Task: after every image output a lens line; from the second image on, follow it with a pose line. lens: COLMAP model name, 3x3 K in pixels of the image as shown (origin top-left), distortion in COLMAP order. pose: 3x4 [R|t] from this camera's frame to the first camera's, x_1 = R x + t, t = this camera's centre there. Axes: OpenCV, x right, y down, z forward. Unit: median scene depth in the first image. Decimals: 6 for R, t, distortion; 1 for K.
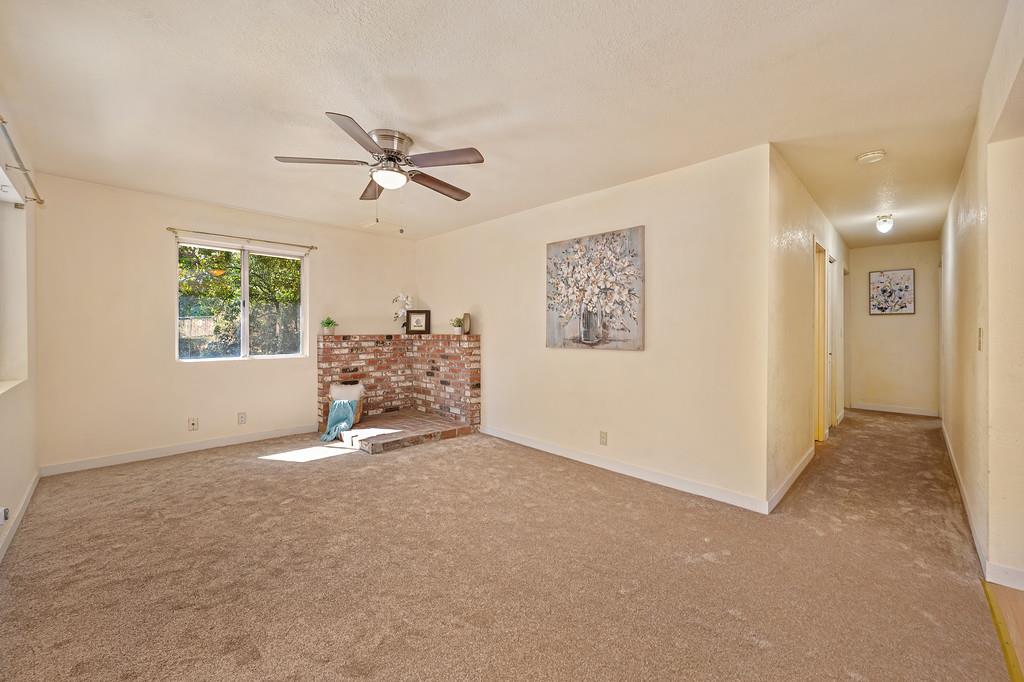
lens RADIAL K [[406.4, 0, 511.7], [0, 406.4, 332.0], [0, 0, 1]] dist [-0.001284, 0.000244]
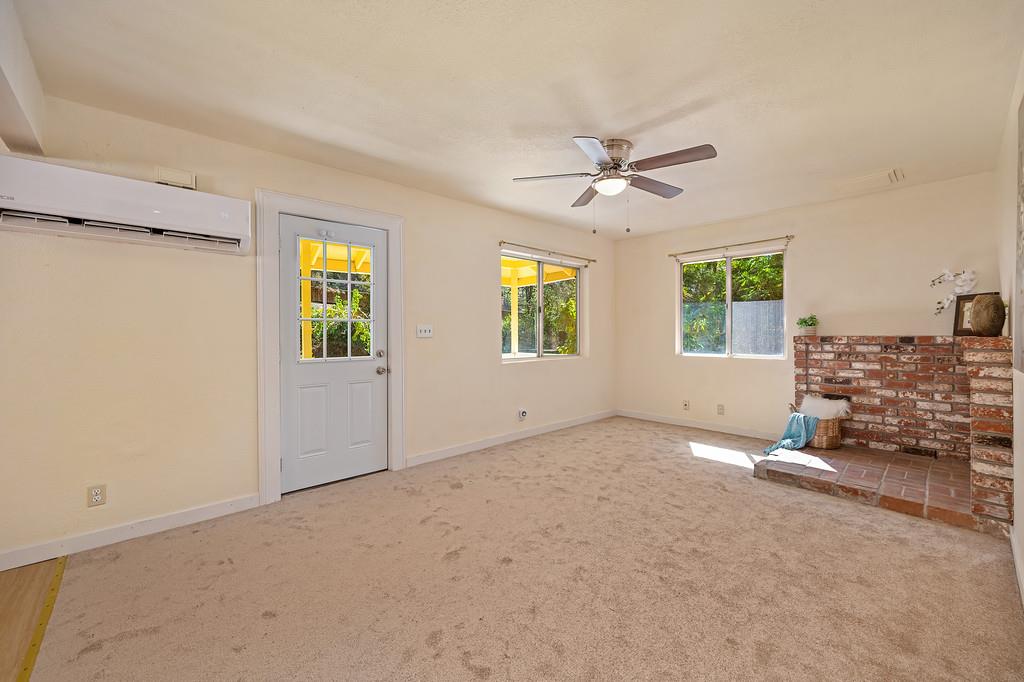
lens RADIAL K [[406.4, 0, 520.4], [0, 406.4, 335.7], [0, 0, 1]] dist [-0.001284, 0.000244]
pose [[-0.024078, 0.007788, -0.999680, 0.397251], [-0.000311, 0.999970, 0.007798, 0.000898], [0.999710, 0.000499, -0.024075, 0.414917]]
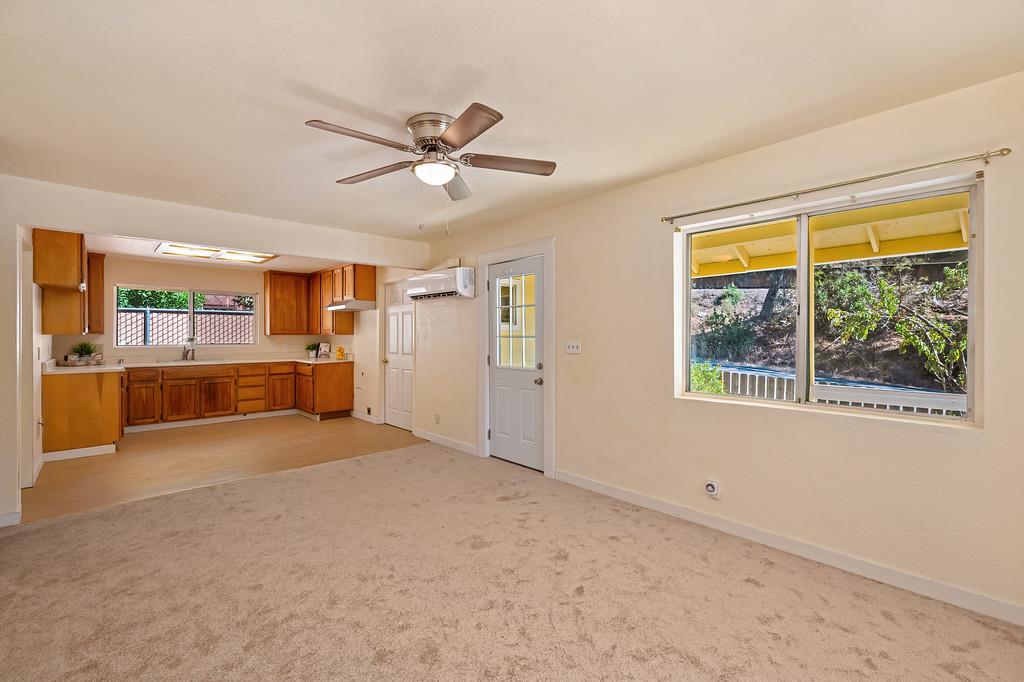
lens RADIAL K [[442.0, 0, 513.4], [0, 442.0, 336.3], [0, 0, 1]] dist [-0.003946, -0.000100]
pose [[-0.999635, 0.002987, 0.026853, -0.250889], [0.003227, 0.999955, 0.008898, -0.027223], [-0.026825, 0.008981, -0.999600, 0.993435]]
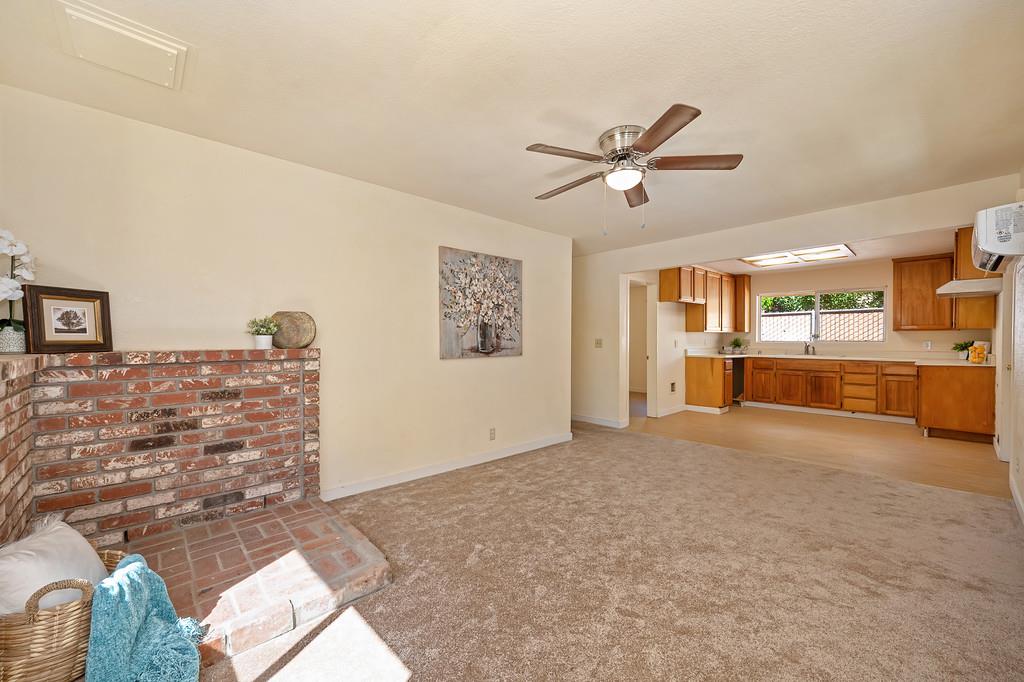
lens RADIAL K [[406.4, 0, 513.1], [0, 406.4, 341.5], [0, 0, 1]] dist [-0.001284, 0.000244]
pose [[0.040383, -0.005039, 0.999172, -0.653582], [0.006804, 0.999965, 0.004768, -0.004207], [-0.999161, 0.006606, 0.040416, 0.638026]]
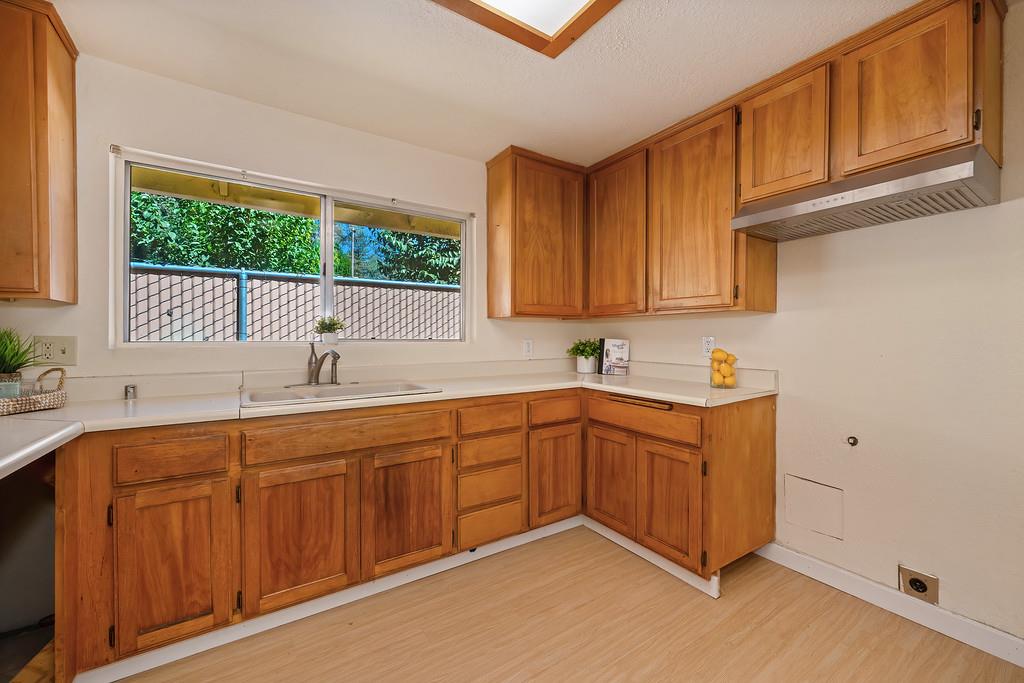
lens RADIAL K [[406.4, 0, 511.1], [0, 406.4, 340.2], [0, 0, 1]] dist [-0.001284, 0.000244]
pose [[-0.980357, -0.000342, 0.197229, 0.485904], [0.002820, 0.999872, 0.015754, 0.000186], [-0.197209, 0.016001, -0.980231, 0.069218]]
